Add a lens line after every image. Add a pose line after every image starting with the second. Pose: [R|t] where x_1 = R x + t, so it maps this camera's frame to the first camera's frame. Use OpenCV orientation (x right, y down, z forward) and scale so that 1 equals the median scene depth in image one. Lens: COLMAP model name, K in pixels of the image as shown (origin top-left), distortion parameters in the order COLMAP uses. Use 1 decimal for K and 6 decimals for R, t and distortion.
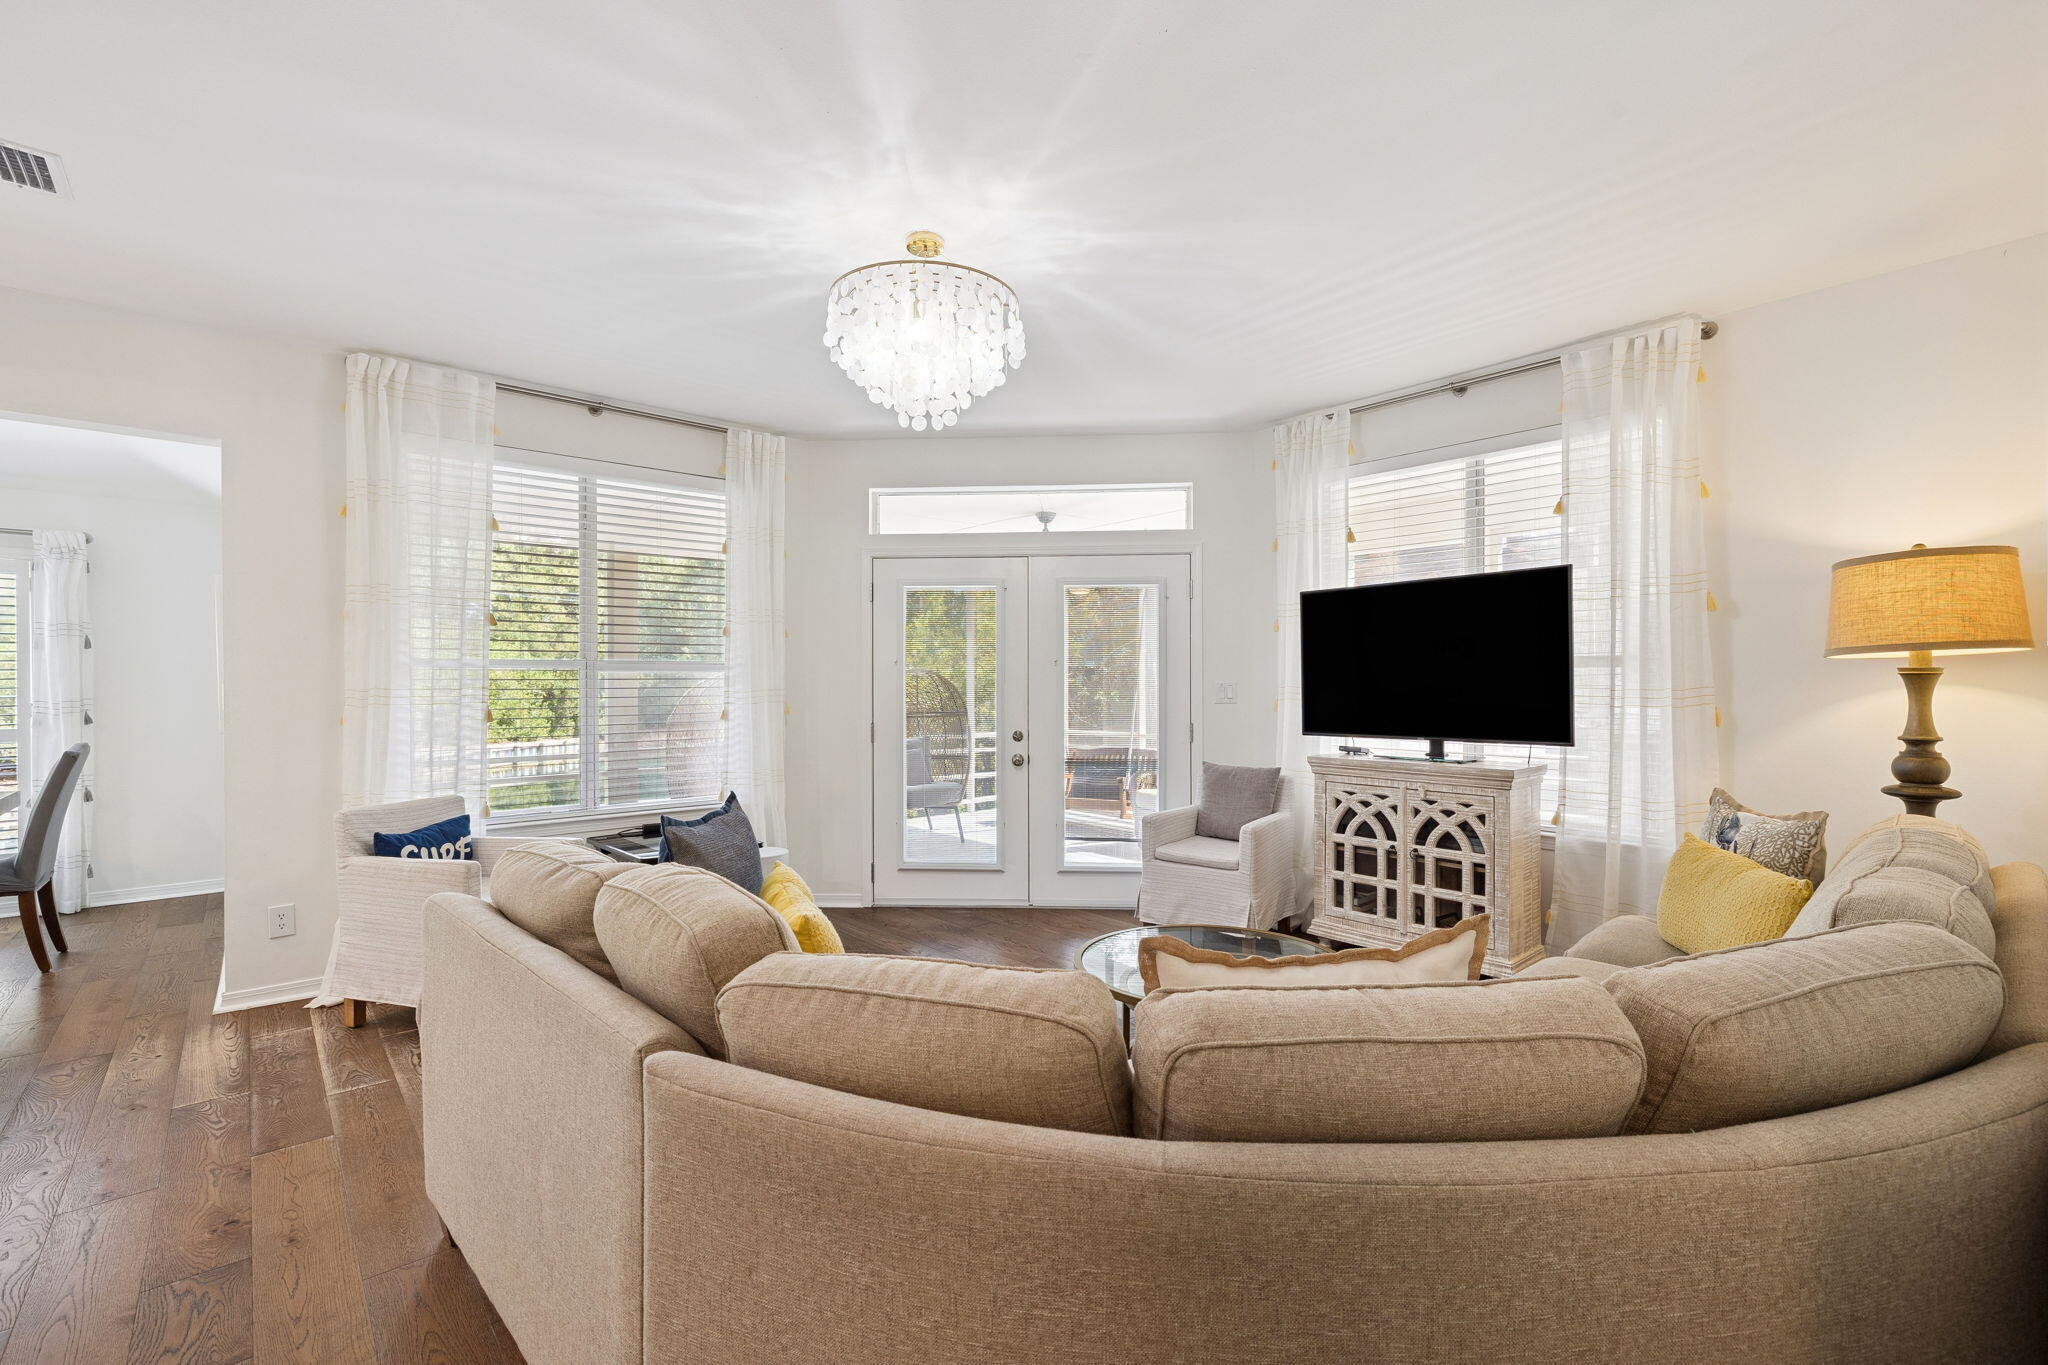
lens RADIAL K [[919.5, 0, 1024.0], [0, 919.5, 682.5], [0, 0, 1]] dist [0.001227, 0.000248]
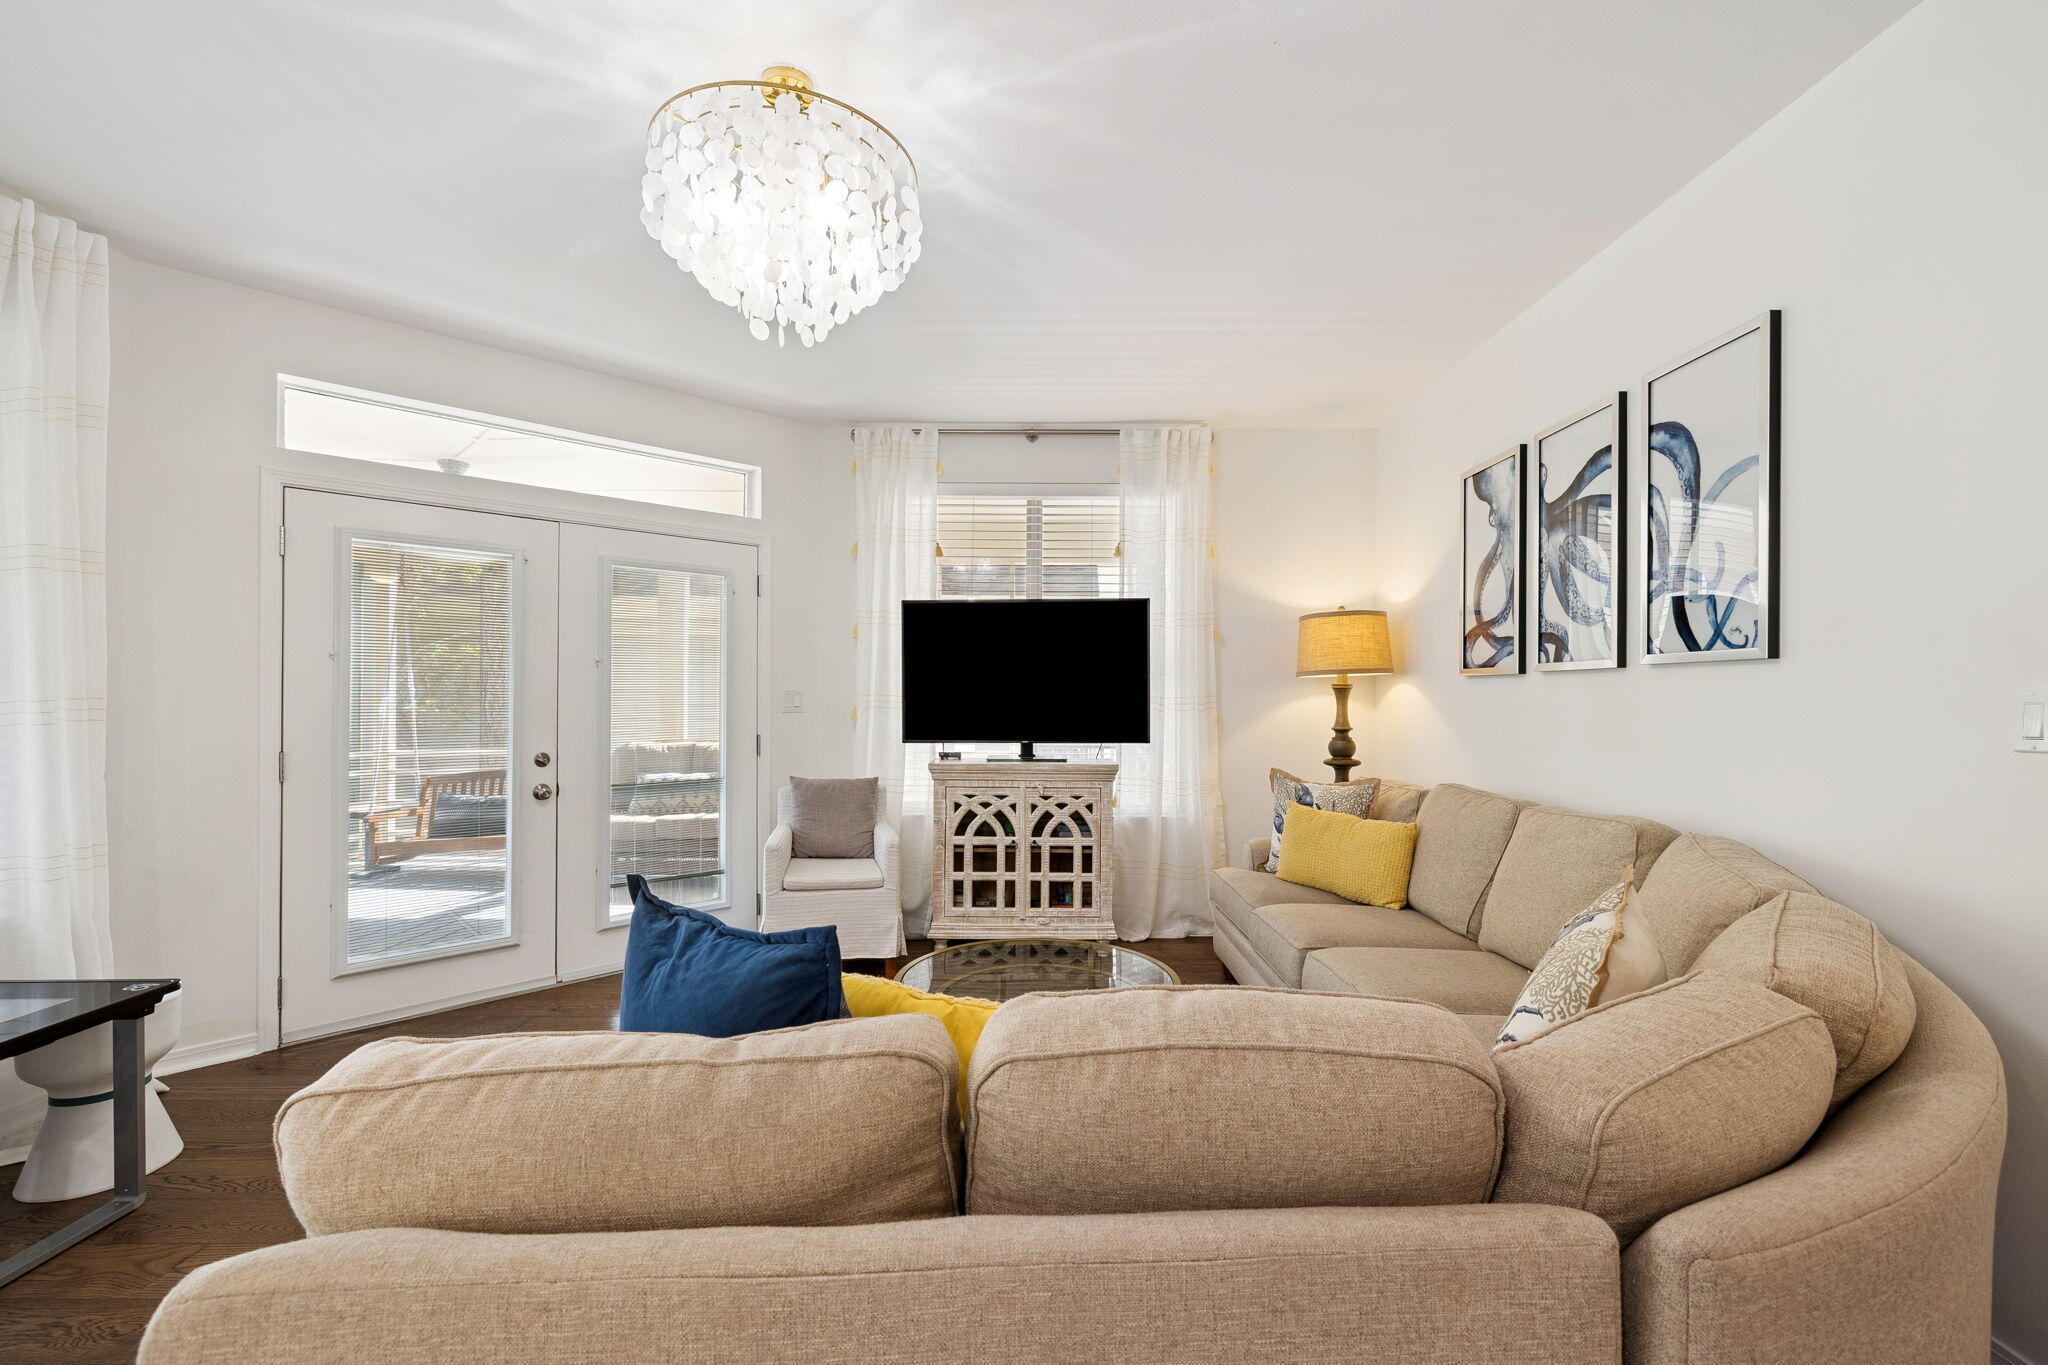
lens RADIAL K [[891.3, 0, 1028.2], [0, 891.3, 689.5], [0, 0, 1]] dist [-0.000540, 0.000036]
pose [[0.646456, 0.006260, 0.762925, -0.395417], [-0.006348, 0.999976, -0.002825, 0.000630], [-0.762924, -0.003017, 0.646481, 0.301006]]
